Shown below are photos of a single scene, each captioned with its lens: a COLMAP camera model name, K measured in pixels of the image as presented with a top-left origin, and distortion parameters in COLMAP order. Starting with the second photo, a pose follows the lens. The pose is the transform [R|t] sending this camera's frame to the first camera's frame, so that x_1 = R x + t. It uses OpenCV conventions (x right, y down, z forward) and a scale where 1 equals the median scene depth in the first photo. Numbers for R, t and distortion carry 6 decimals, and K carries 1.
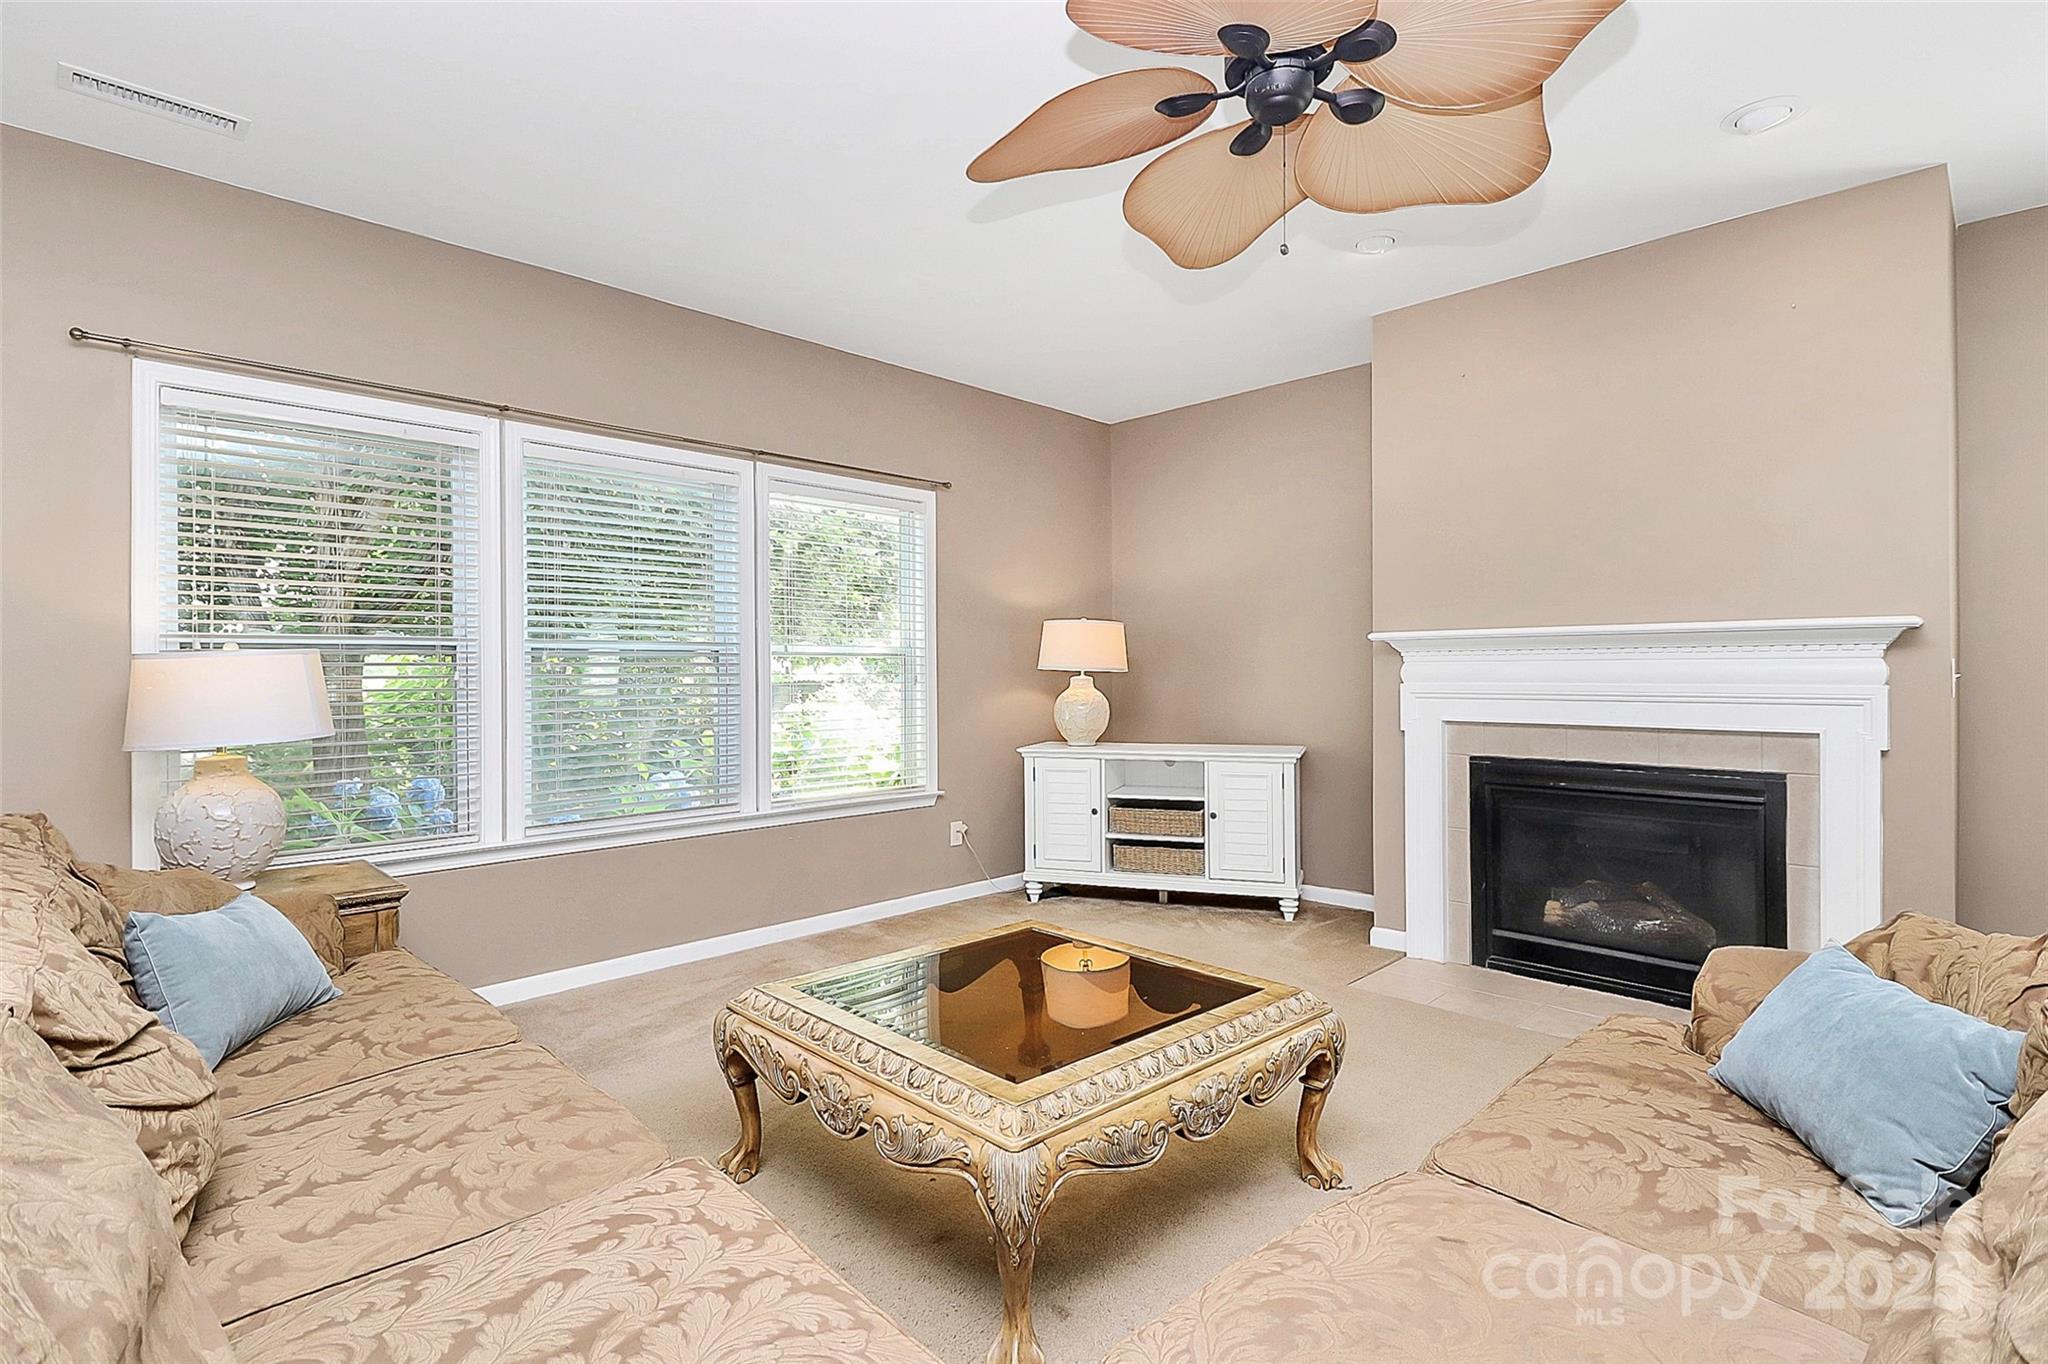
lens RADIAL K [[985.4, 0, 1024.8], [0, 985.4, 664.2], [0, 0, 1]] dist [0.002428, 0.000978]
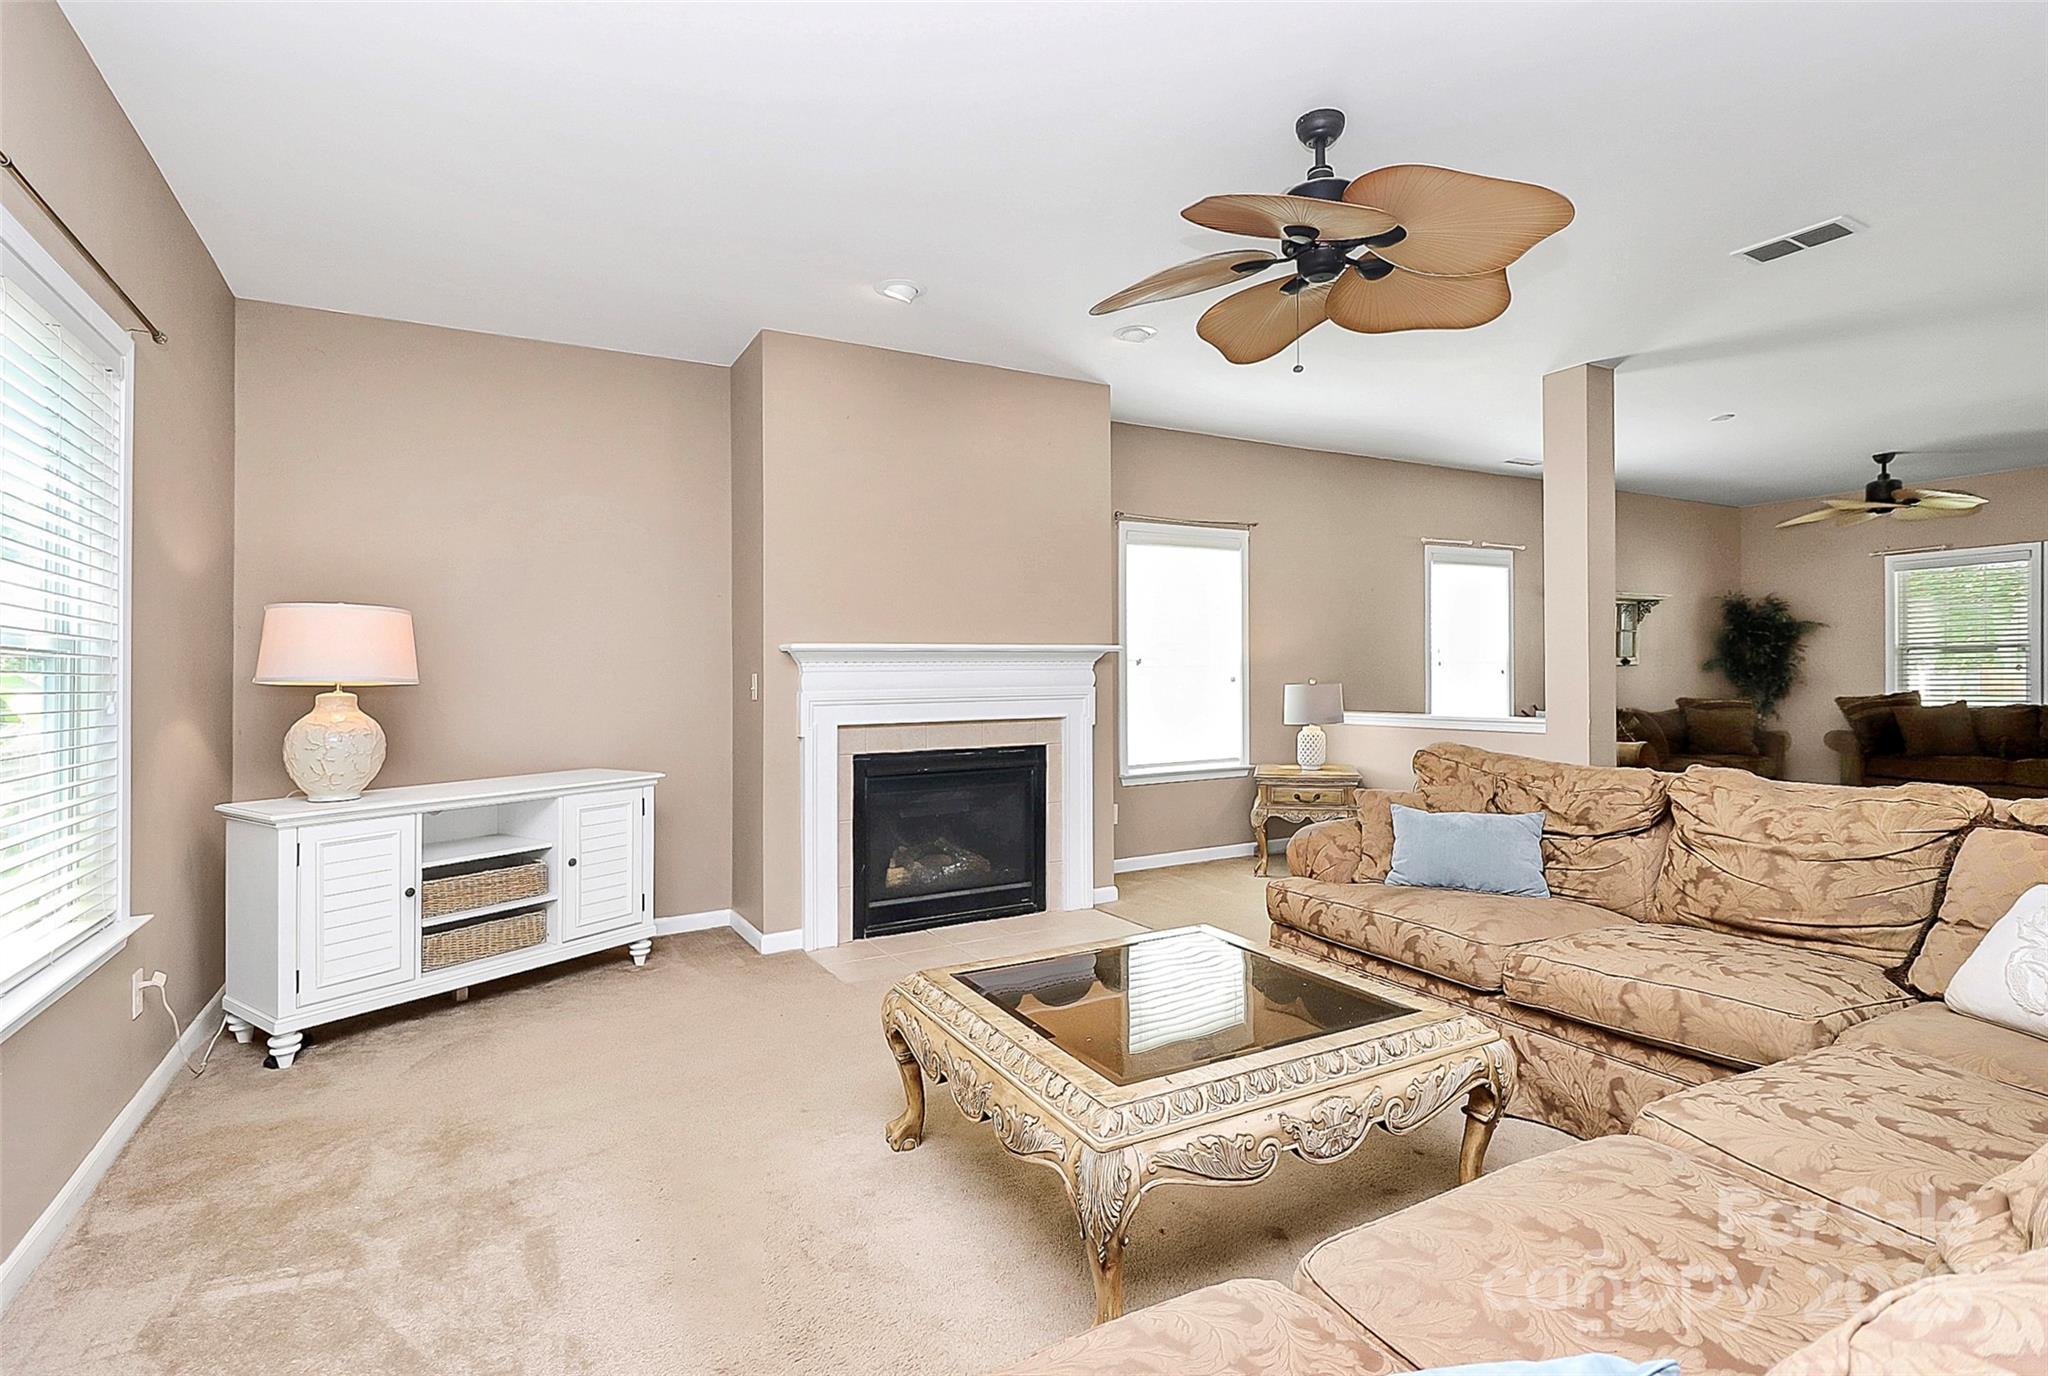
lens RADIAL K [[968.5, 0, 1069.4], [0, 968.5, 676.7], [0, 0, 1]] dist [0.017184, -0.000721]
pose [[0.260354, -0.003415, 0.965507, -0.536079], [0.002207, 0.999993, 0.002941, 0.000716], [-0.965511, 0.001365, 0.260360, 0.456736]]
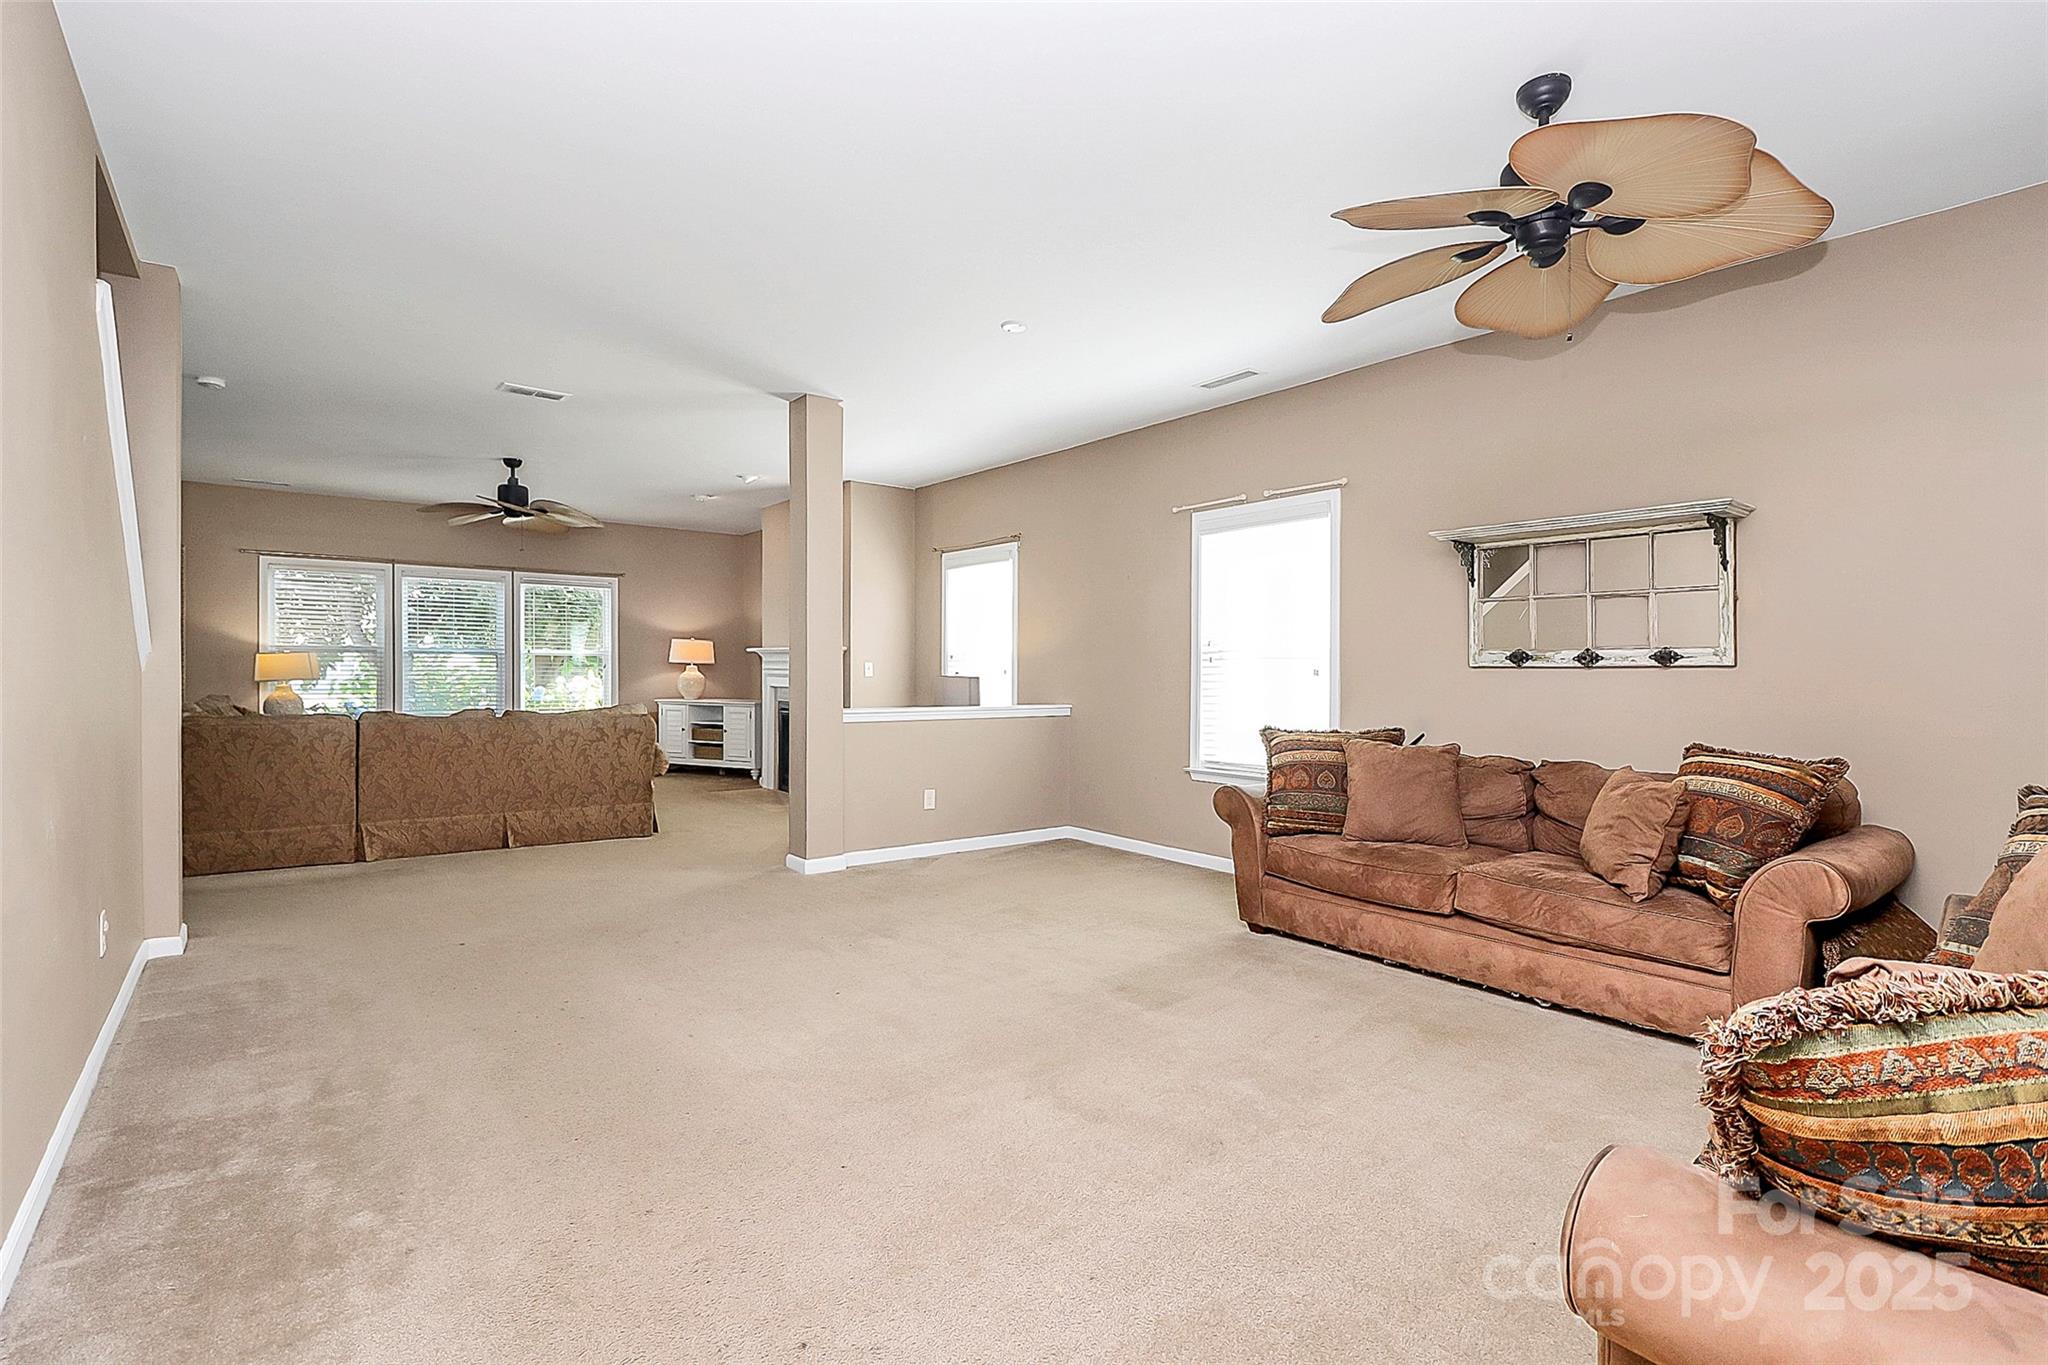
lens RADIAL K [[957.7, 0, 1022.1], [0, 957.7, 660.2], [0, 0, 1]] dist [0.001147, 0.000219]
pose [[0.992054, 0.017138, -0.124638, 1.217422], [-0.017583, 0.999842, -0.002467, -0.006499], [0.124576, 0.004639, 0.992199, -1.098209]]
